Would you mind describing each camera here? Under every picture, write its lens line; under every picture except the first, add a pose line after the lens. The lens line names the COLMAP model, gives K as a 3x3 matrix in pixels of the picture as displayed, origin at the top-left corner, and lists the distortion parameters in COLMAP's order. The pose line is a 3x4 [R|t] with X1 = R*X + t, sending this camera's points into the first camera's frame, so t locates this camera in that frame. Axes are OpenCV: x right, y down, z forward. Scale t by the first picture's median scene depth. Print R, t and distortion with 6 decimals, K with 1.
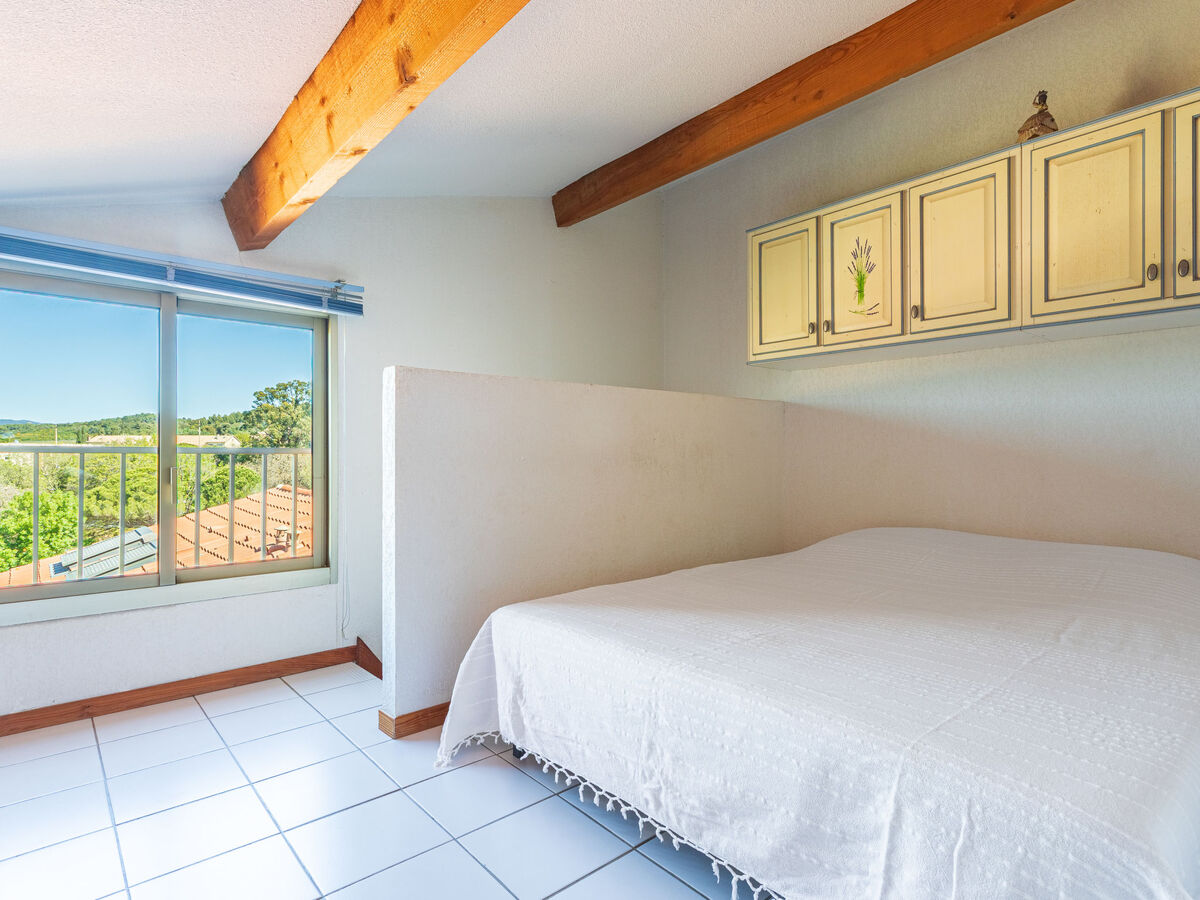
lens RADIAL K [[648.1, 0, 604.5], [0, 648.1, 452.2], [0, 0, 1]] dist [0.004195, 0.001157]
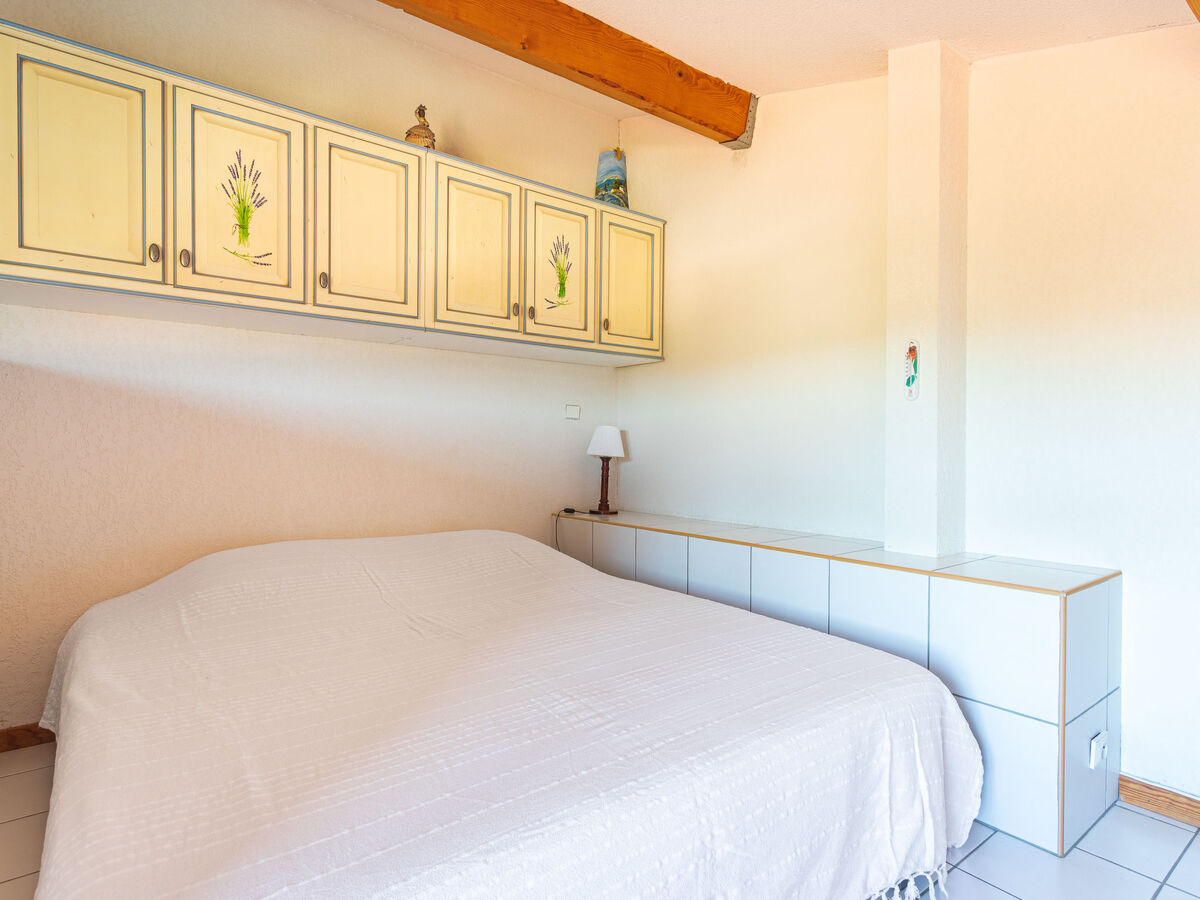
lens RADIAL K [[648.1, 0, 600.6], [0, 648.1, 450.8], [0, 0, 1]] dist [0.004195, 0.001157]
pose [[0.059201, -0.000178, 0.998246, -0.394179], [-0.007129, 0.999974, 0.000601, -0.002064], [-0.998221, -0.007152, 0.059199, 0.722029]]
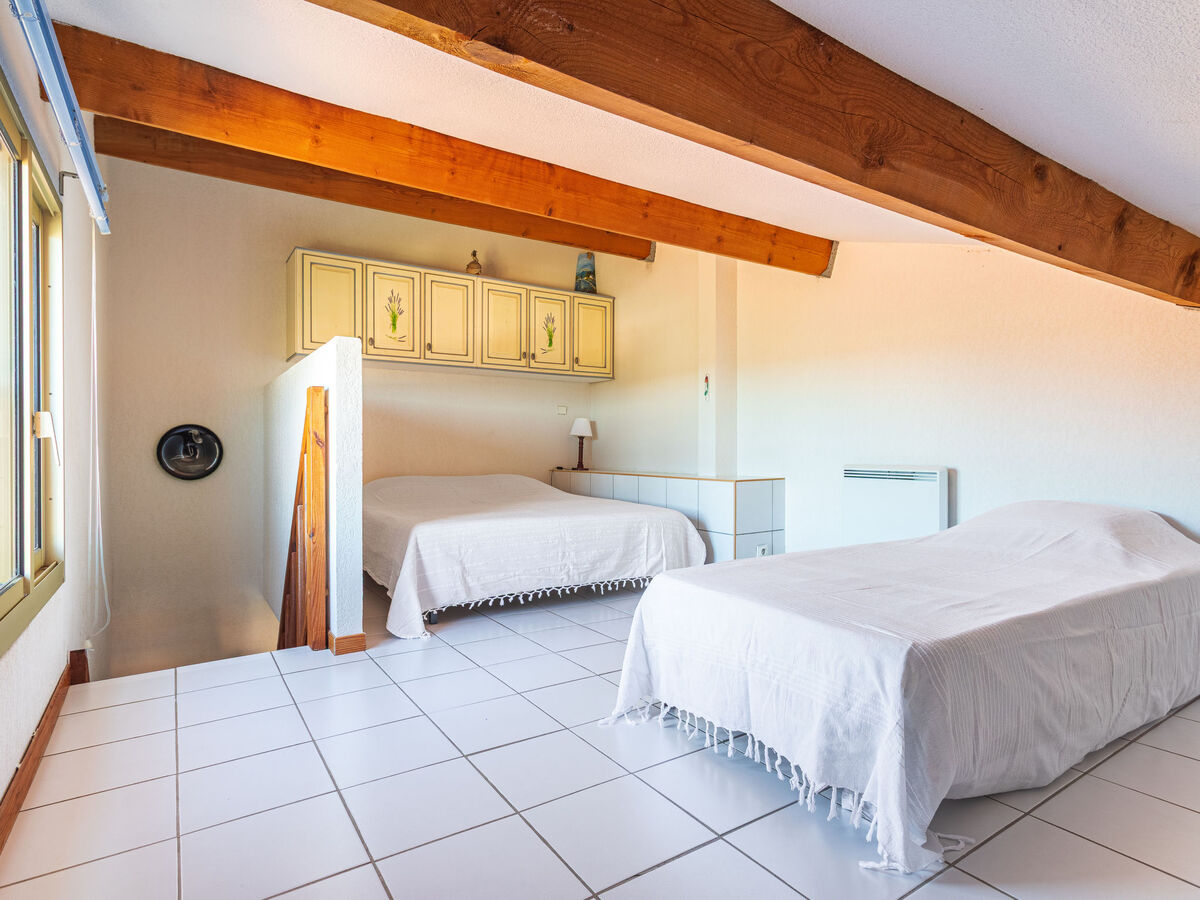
lens RADIAL K [[648.1, 0, 601.2], [0, 648.1, 451.7], [0, 0, 1]] dist [0.004195, 0.001157]
pose [[0.125846, -0.000742, 0.992050, -1.407271], [-0.002616, 0.999996, 0.001080, 0.069684], [-0.992046, -0.002731, 0.125843, 0.401448]]
